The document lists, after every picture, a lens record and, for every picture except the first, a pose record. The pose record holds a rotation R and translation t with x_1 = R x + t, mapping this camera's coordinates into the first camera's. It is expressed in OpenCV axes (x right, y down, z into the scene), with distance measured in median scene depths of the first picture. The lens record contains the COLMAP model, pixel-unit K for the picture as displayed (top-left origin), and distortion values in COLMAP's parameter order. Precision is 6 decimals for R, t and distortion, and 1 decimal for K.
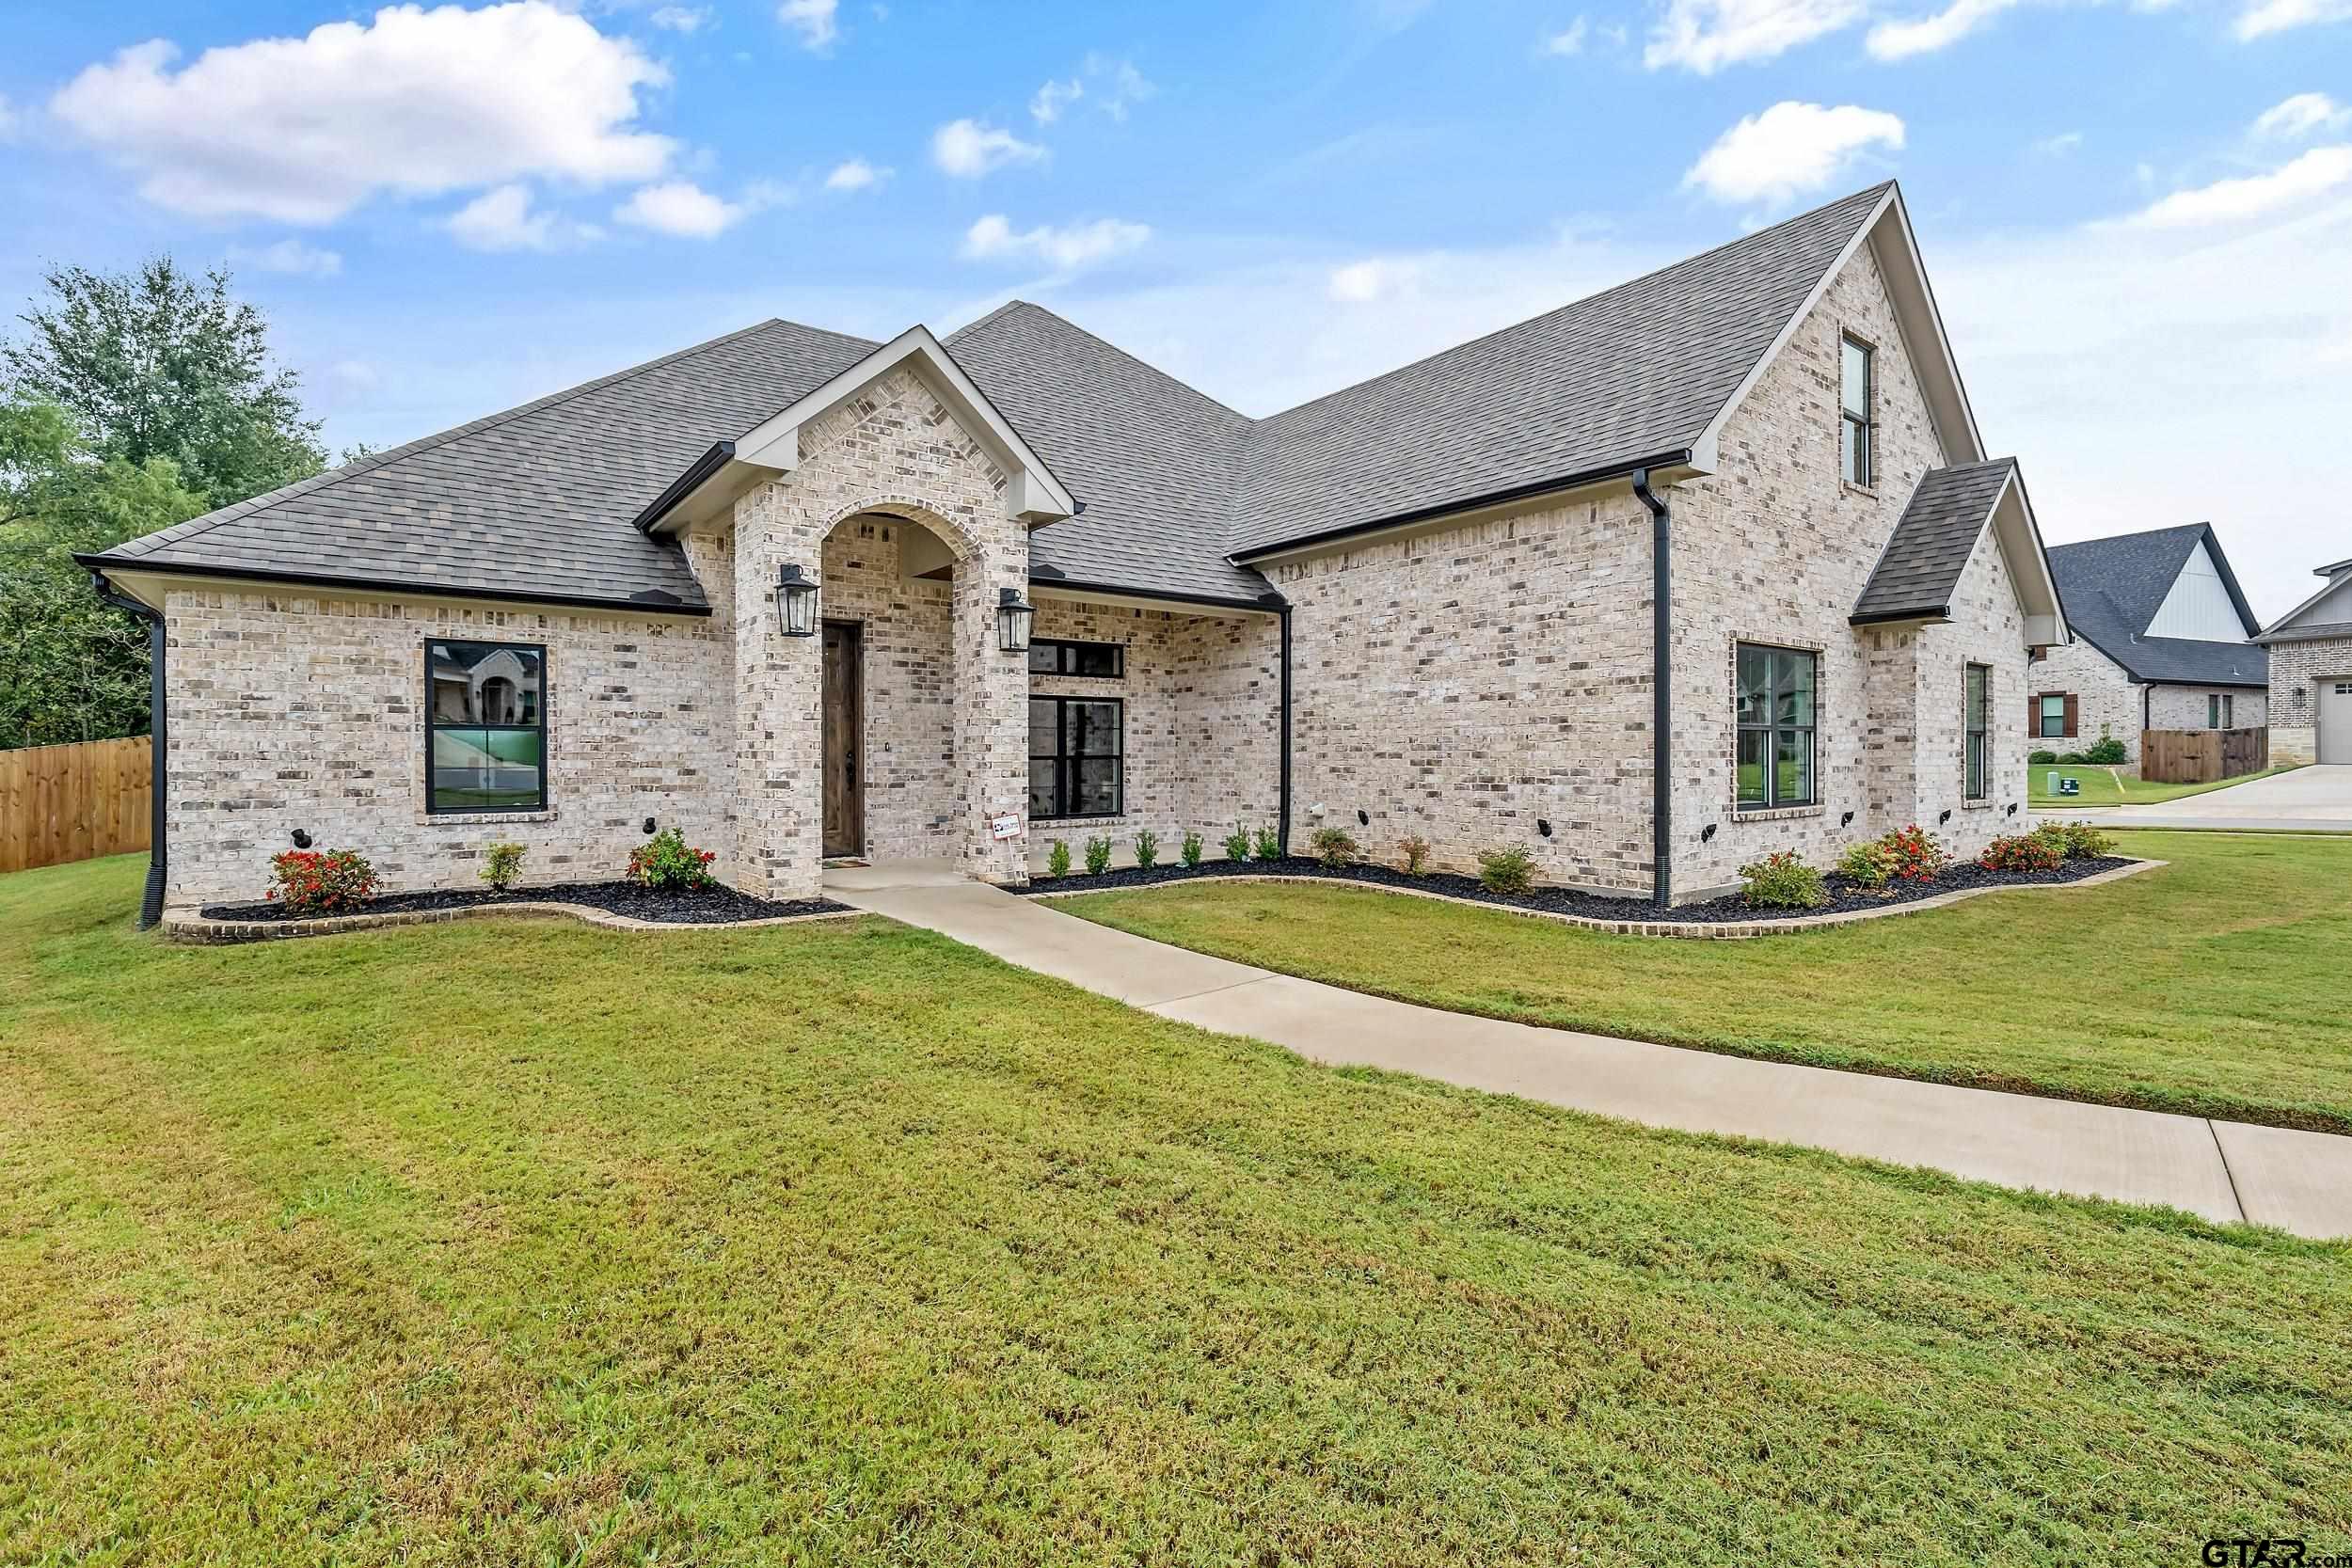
lens RADIAL K [[1068.0, 0, 1178.9], [0, 1068.0, 760.6], [0, 0, 1]] dist [0.002755, 0.000100]
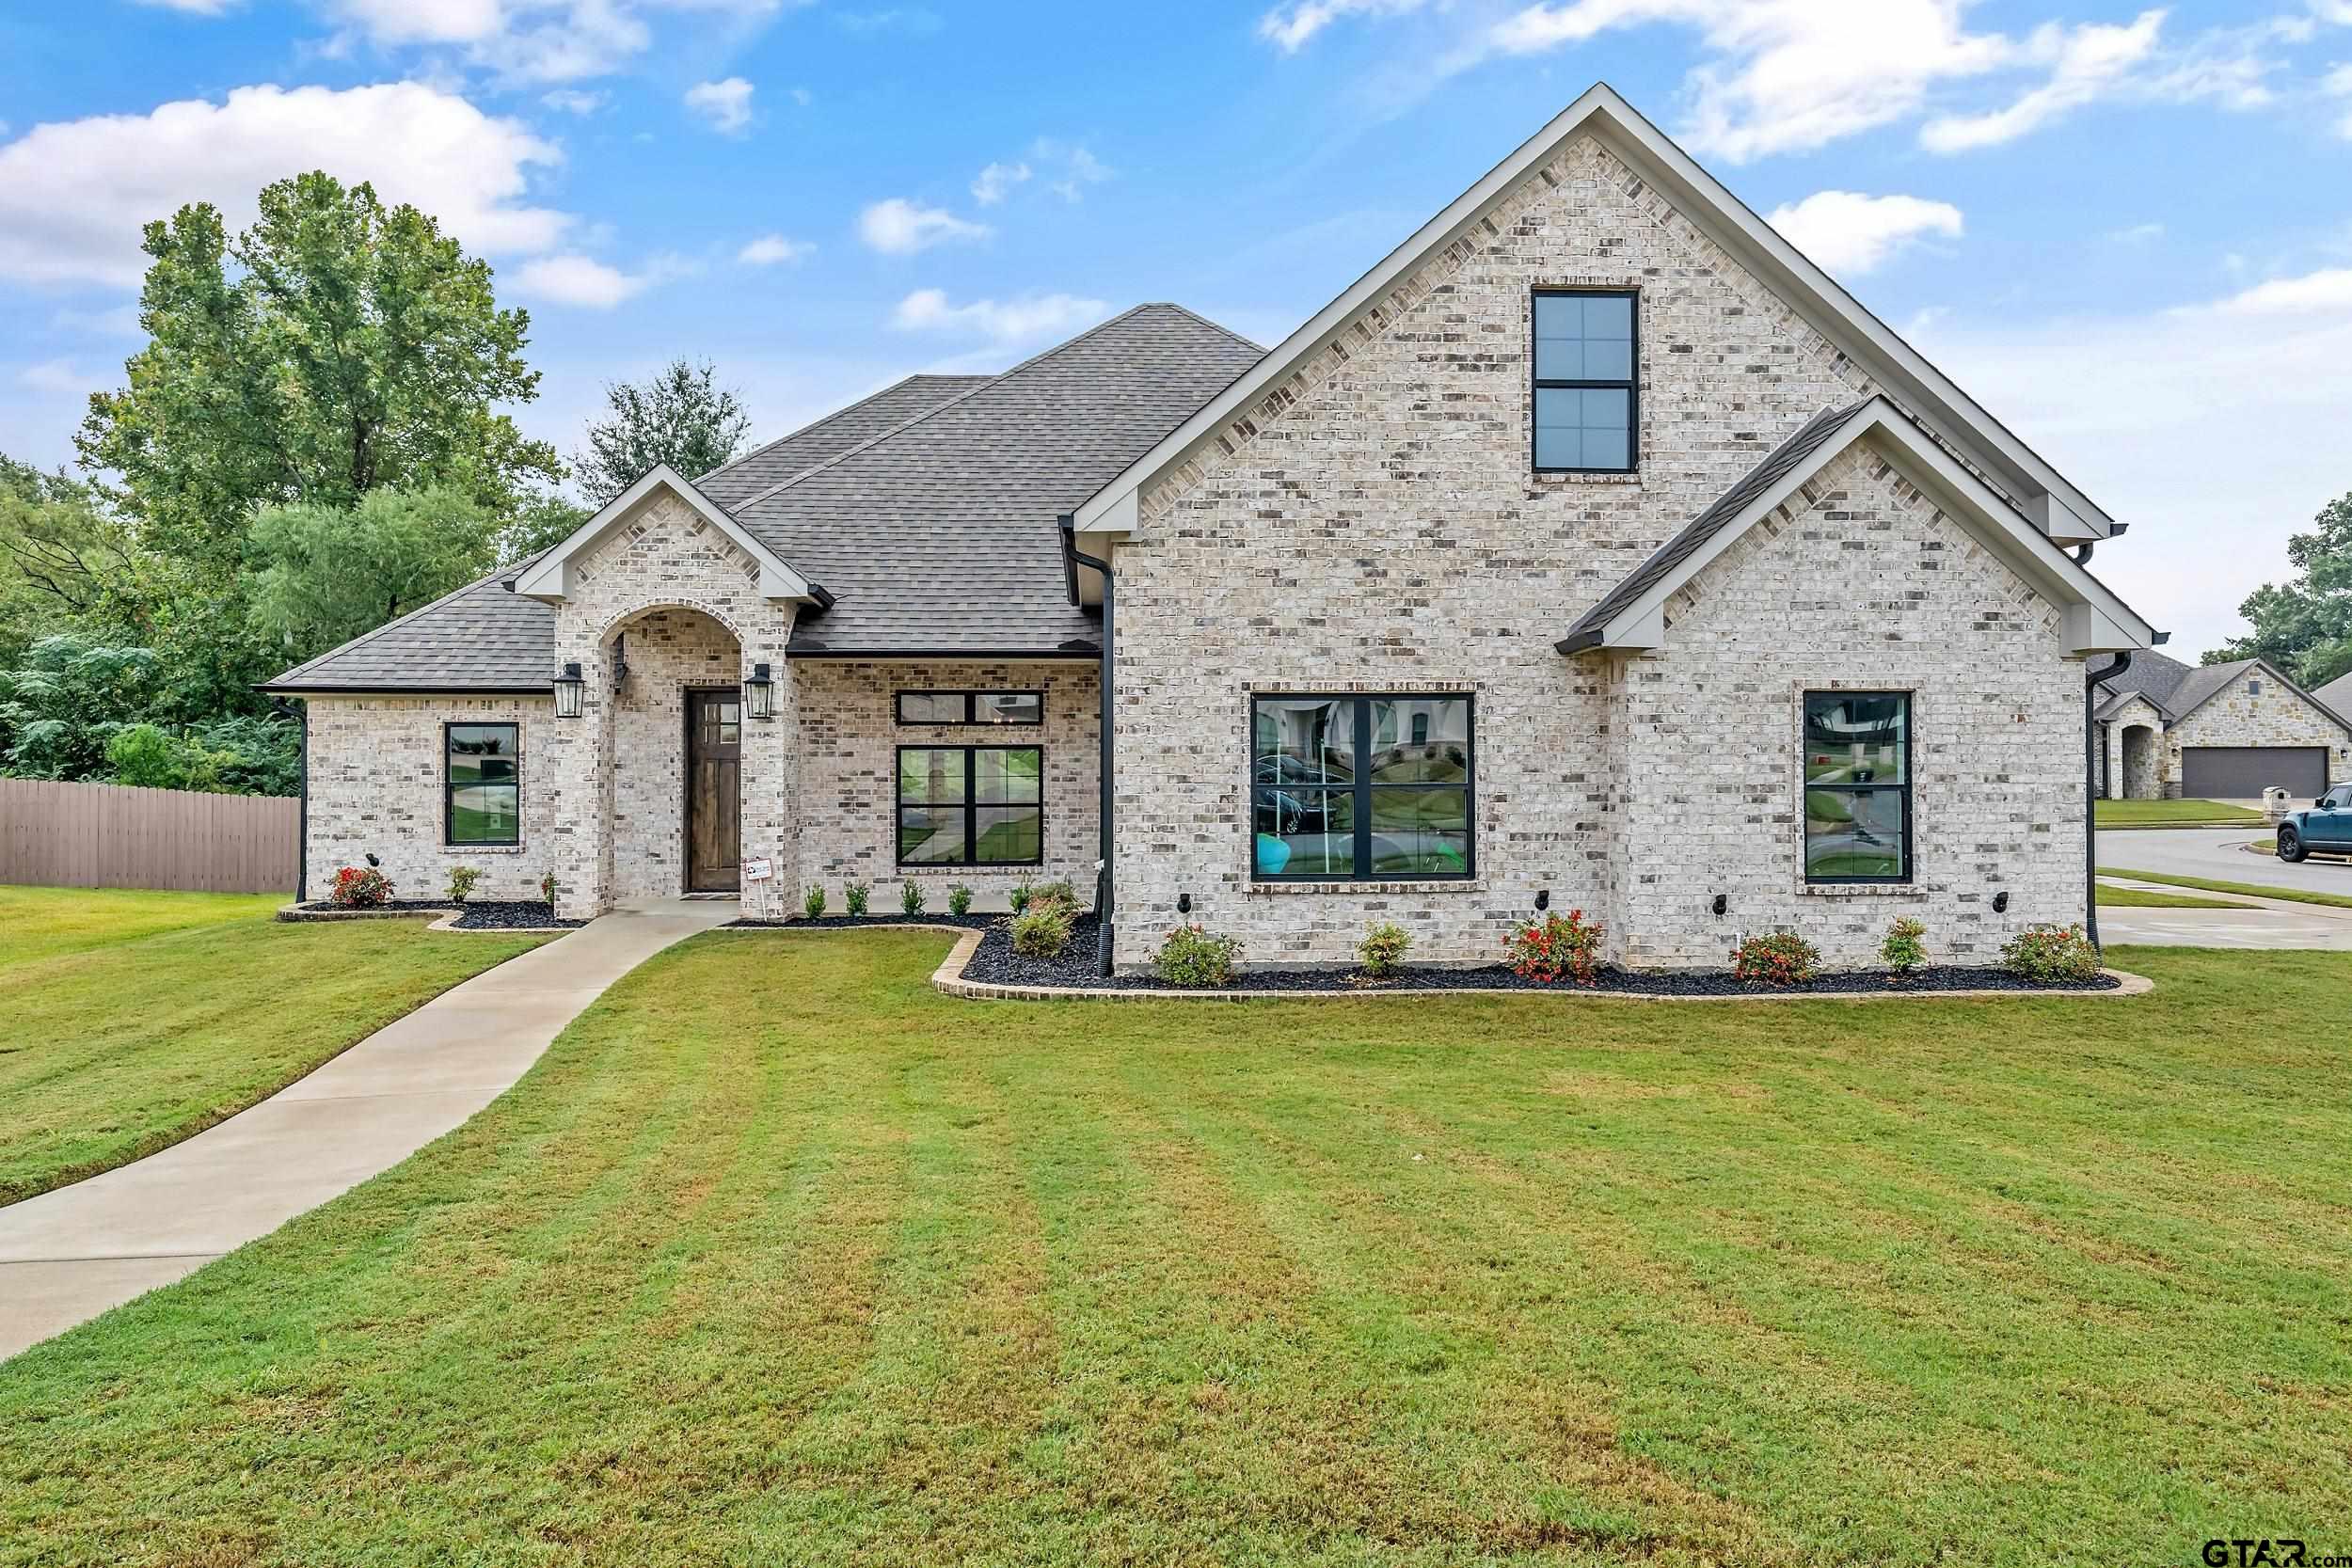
lens RADIAL K [[1486.1, 0, 1175.4], [0, 1486.1, 751.6], [0, 0, 1]] dist [0.004396, 0.001128]
pose [[0.822299, -0.008852, -0.568987, 1.117474], [-0.002278, 0.999820, -0.018846, -0.036501], [0.569051, 0.016794, 0.822131, -0.068980]]
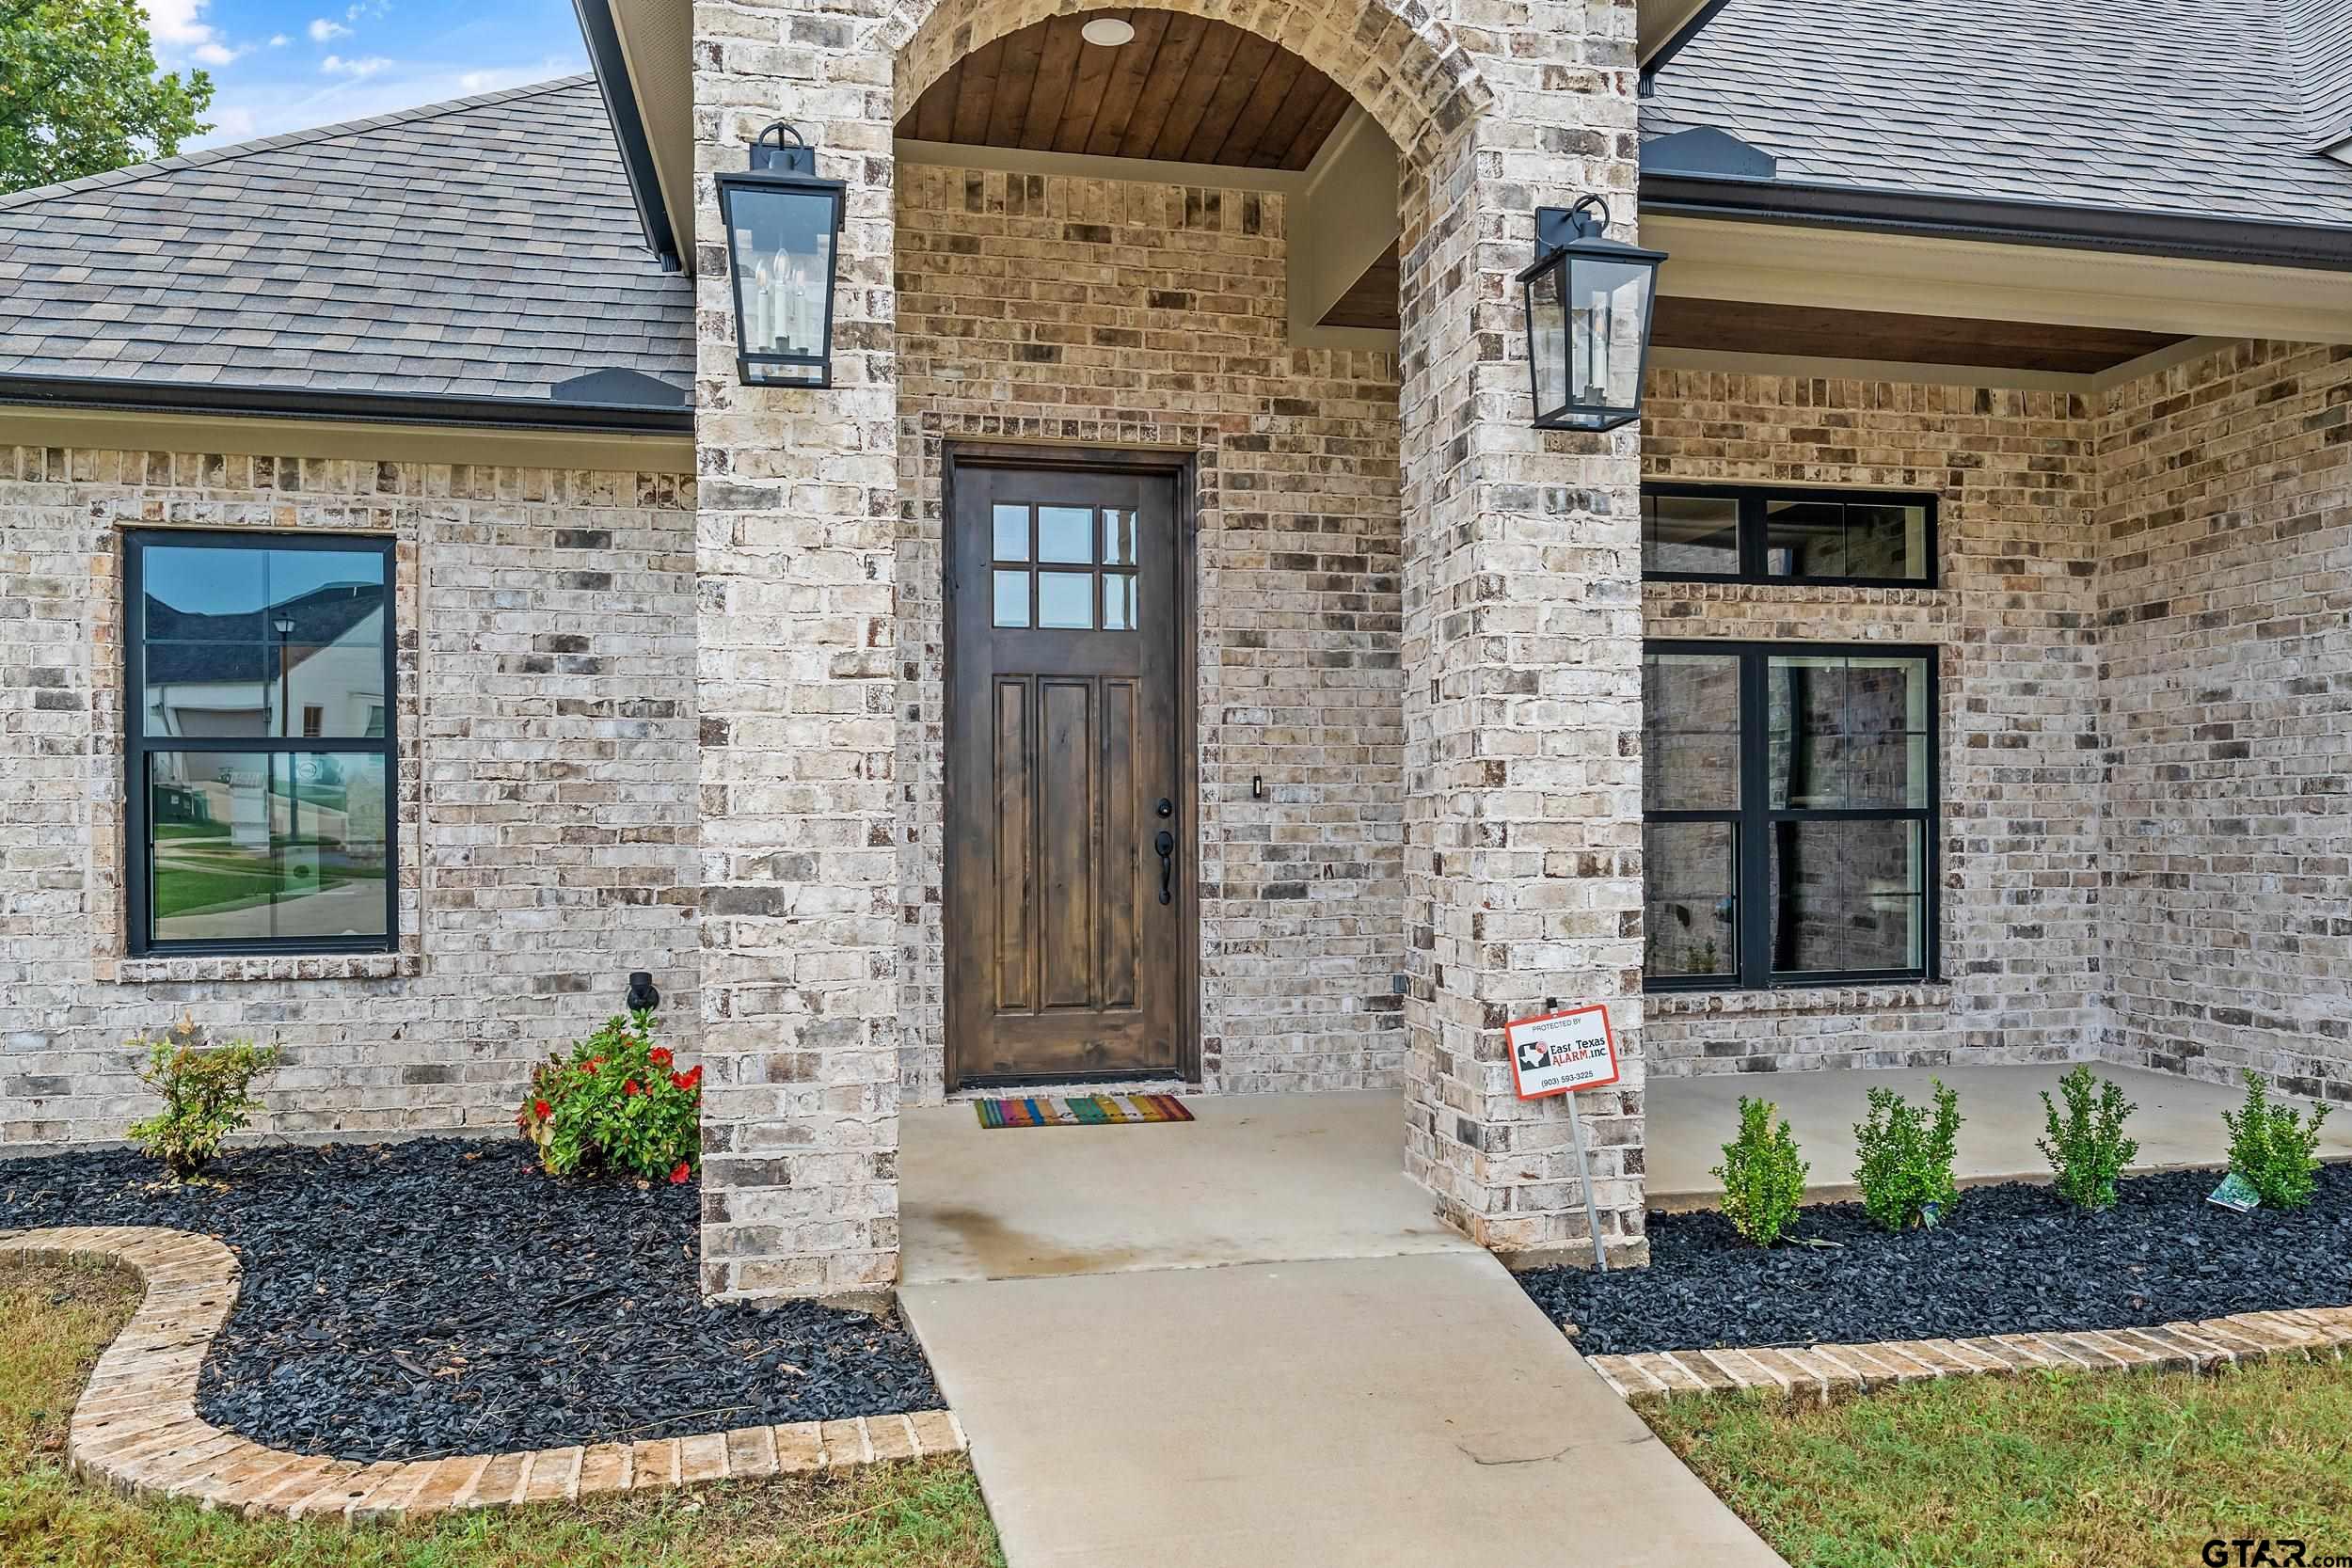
lens RADIAL K [[1580.7, 0, 1174.8], [0, 1580.7, 819.1], [0, 0, 1]] dist [0.002178, -0.000486]
pose [[0.900371, -0.006624, -0.435073, -0.071177], [0.002514, 0.999947, -0.010021, 0.004163], [0.435116, 0.007929, 0.900339, 0.575677]]
